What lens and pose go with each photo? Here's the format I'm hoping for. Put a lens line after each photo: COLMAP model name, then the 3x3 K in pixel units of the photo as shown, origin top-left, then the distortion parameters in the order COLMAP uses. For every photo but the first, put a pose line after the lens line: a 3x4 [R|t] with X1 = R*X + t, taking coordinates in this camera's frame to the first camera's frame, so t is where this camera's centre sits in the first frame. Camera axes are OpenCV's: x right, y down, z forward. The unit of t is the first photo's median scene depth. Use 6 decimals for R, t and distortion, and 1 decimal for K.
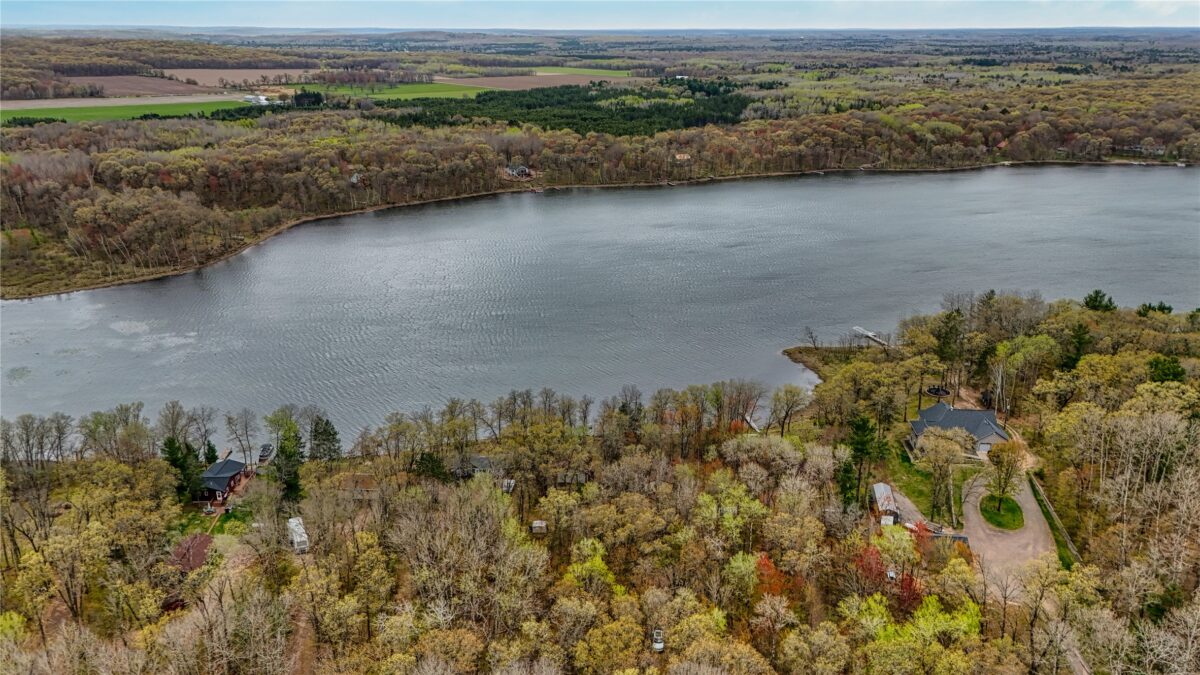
lens RADIAL K [[846.2, 0, 600.0], [0, 846.2, 337.5], [0, 0, 1]] dist [0.047546, -0.048843]
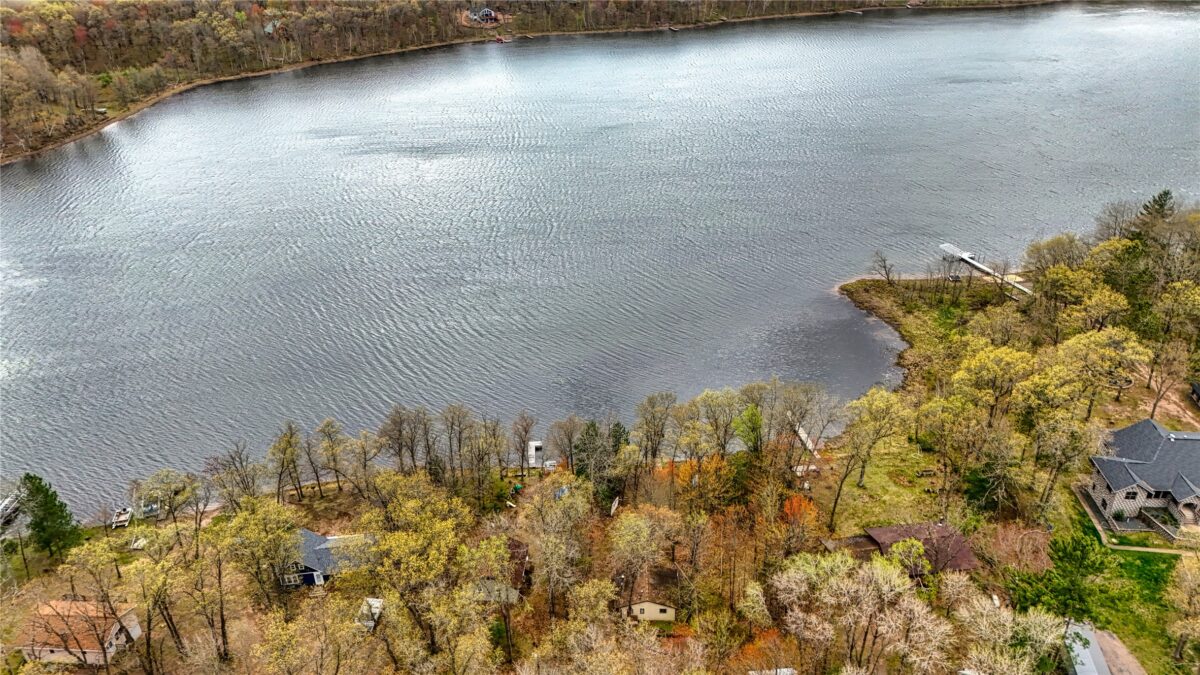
lens RADIAL K [[846.2, 0, 600.0], [0, 846.2, 337.5], [0, 0, 1]] dist [0.047546, -0.048843]
pose [[0.999920, -0.012060, -0.003769, 0.016503], [0.012516, 0.986196, 0.165107, -0.032943], [0.001725, -0.165141, 0.986268, 0.189800]]
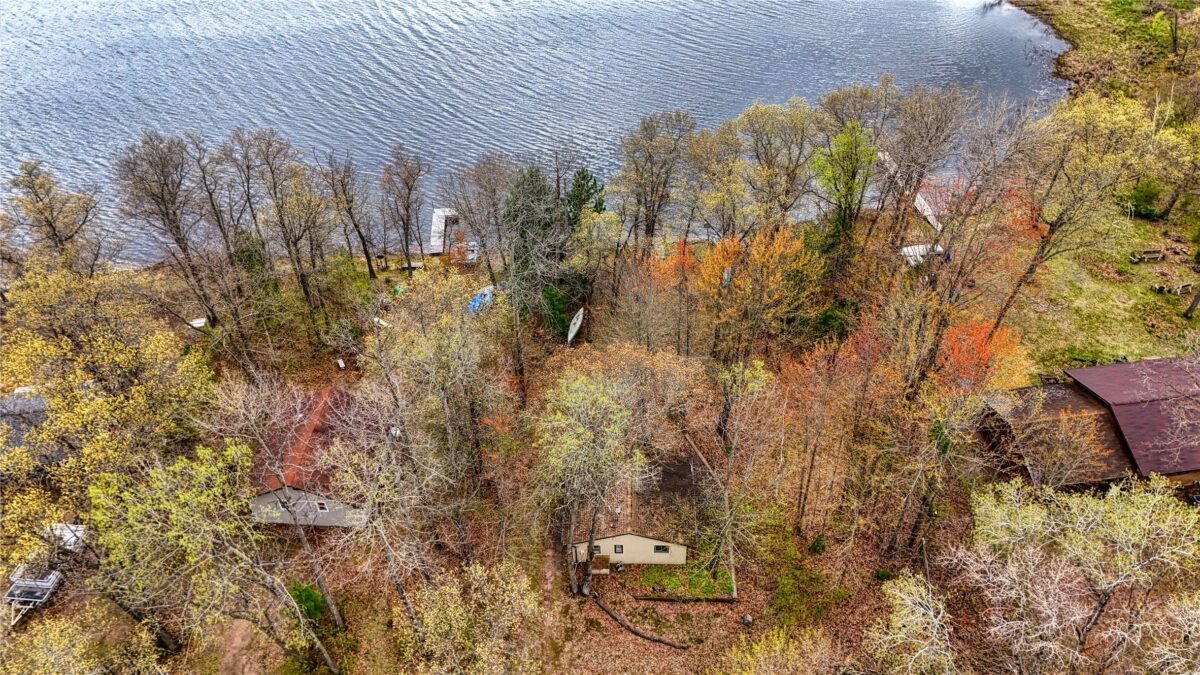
lens RADIAL K [[846.2, 0, 600.0], [0, 846.2, 337.5], [0, 0, 1]] dist [0.047546, -0.048843]
pose [[0.999726, -0.017899, -0.015070, 0.024889], [0.022551, 0.908847, 0.416520, 0.002123], [0.006242, -0.416746, 0.909002, 0.301146]]
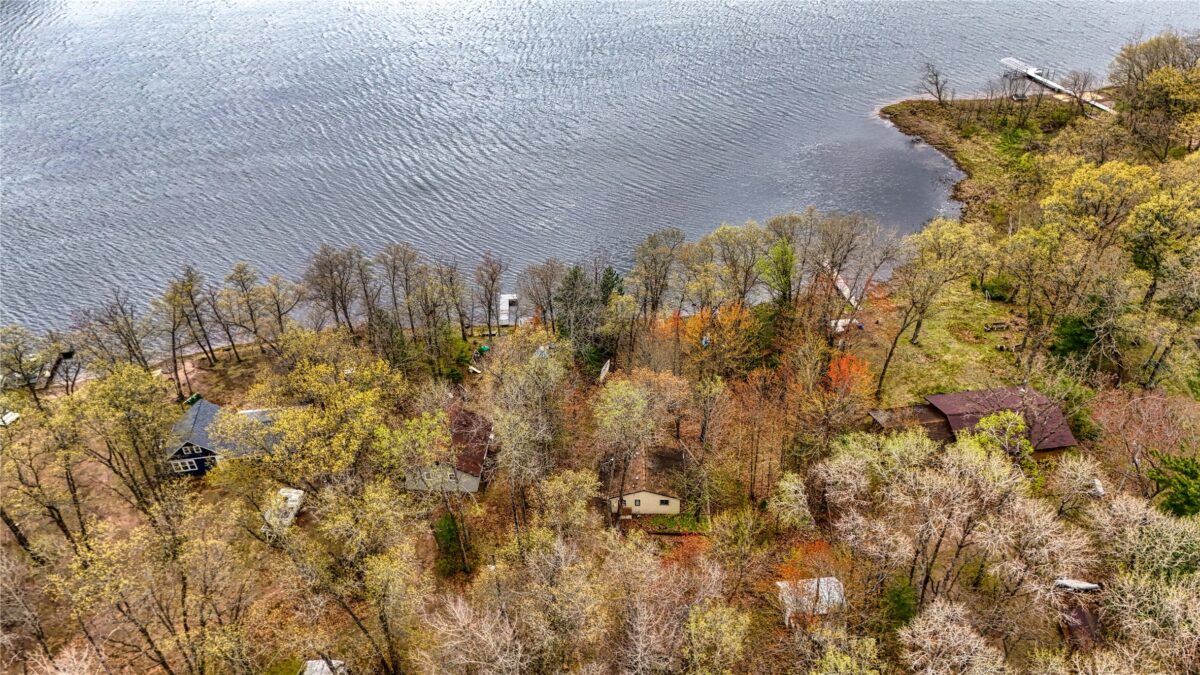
lens RADIAL K [[850.1, 0, 582.0], [0, 850.1, 335.6], [0, 0, 1]] dist [0.000274, -0.000986]
pose [[0.999252, -0.019745, -0.033262, 0.020637], [0.029211, 0.948884, 0.314269, -0.014030], [0.025357, -0.315006, 0.948751, 0.239499]]
